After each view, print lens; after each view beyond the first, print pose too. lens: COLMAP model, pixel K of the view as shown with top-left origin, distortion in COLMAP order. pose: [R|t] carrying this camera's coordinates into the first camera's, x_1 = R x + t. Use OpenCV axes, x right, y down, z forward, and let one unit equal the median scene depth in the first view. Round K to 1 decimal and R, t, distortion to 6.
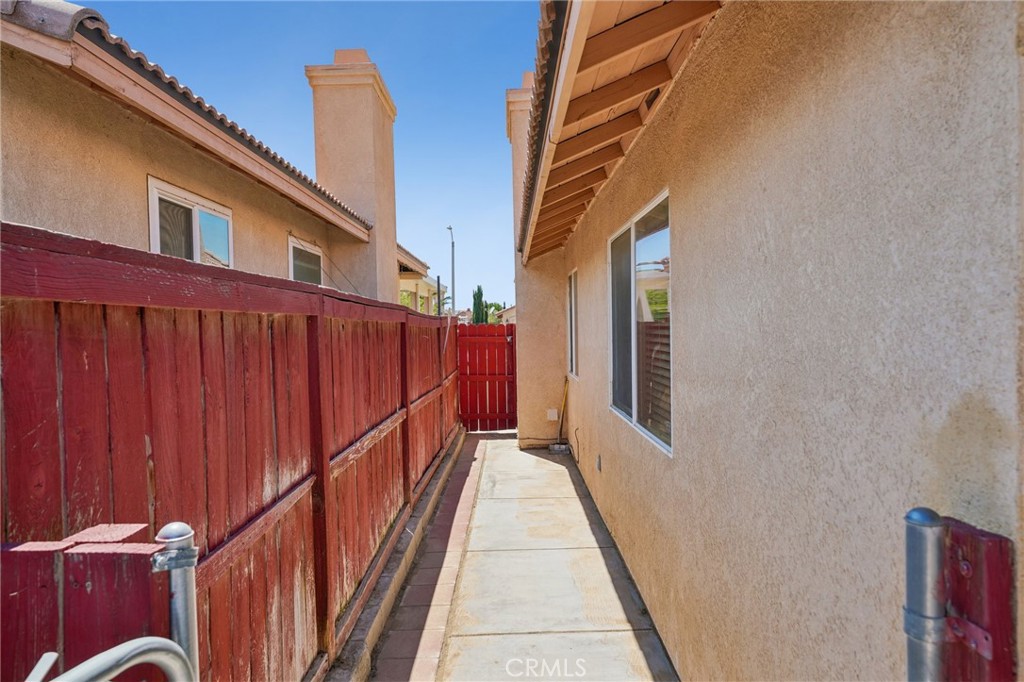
lens RADIAL K [[687.6, 0, 512.0], [0, 687.6, 341.0], [0, 0, 1]] dist [0.030770, 0.001784]
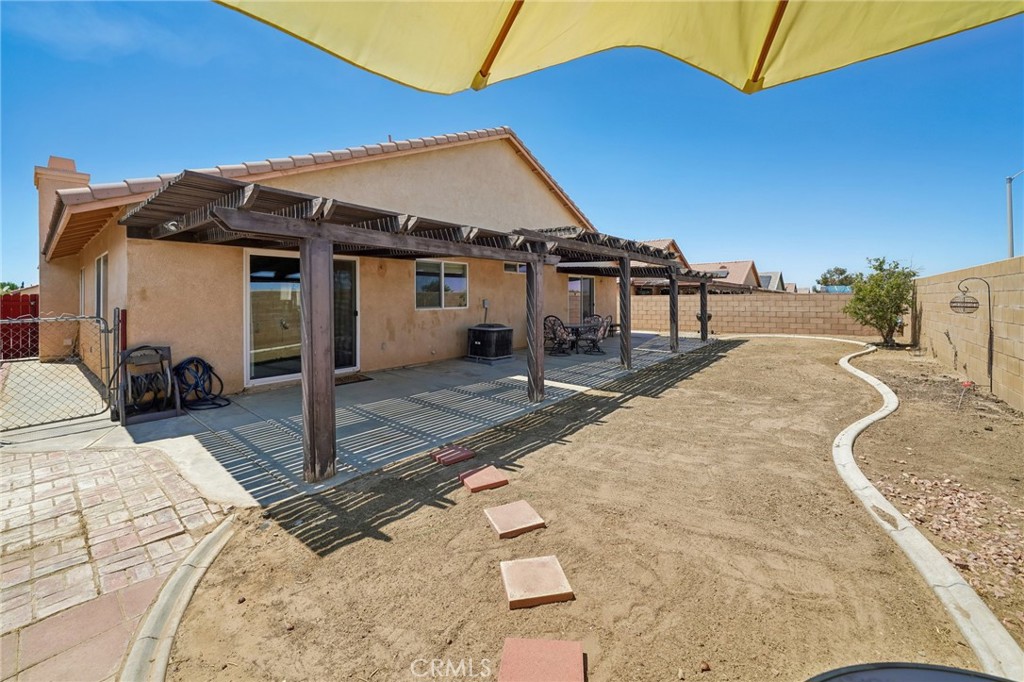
lens RADIAL K [[403.1, 0, 516.6], [0, 403.1, 299.7], [0, 0, 1]] dist [-0.009518, -0.000051]
pose [[0.632624, 0.017910, 0.774252, -0.009892], [0.011831, 0.999392, -0.032785, 0.041285], [-0.774369, 0.029901, 0.632027, -0.644859]]
